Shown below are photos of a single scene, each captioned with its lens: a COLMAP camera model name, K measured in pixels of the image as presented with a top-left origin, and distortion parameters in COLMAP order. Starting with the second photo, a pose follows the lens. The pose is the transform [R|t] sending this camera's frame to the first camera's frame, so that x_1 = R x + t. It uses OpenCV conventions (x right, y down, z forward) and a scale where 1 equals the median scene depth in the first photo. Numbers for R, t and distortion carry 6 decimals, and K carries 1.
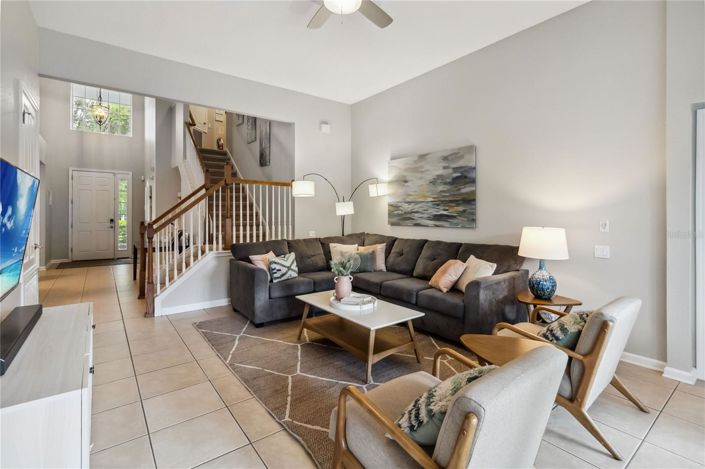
lens RADIAL K [[326.6, 0, 352.2], [0, 326.6, 215.9], [0, 0, 1]] dist [-0.000845, 0.000025]
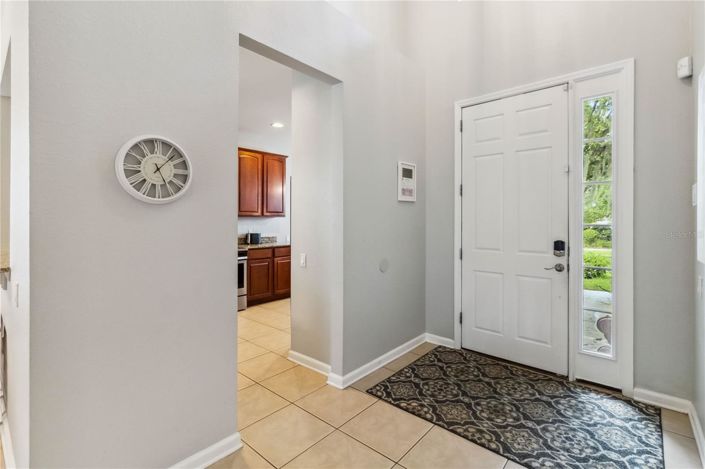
lens RADIAL K [[326.6, 0, 351.0], [0, 326.6, 221.8], [0, 0, 1]] dist [-0.000845, 0.000025]
pose [[0.195833, -0.003983, -0.980629, -0.495350], [0.002484, 0.999991, -0.003566, -0.006760], [0.980634, -0.001737, 0.195841, 0.775184]]
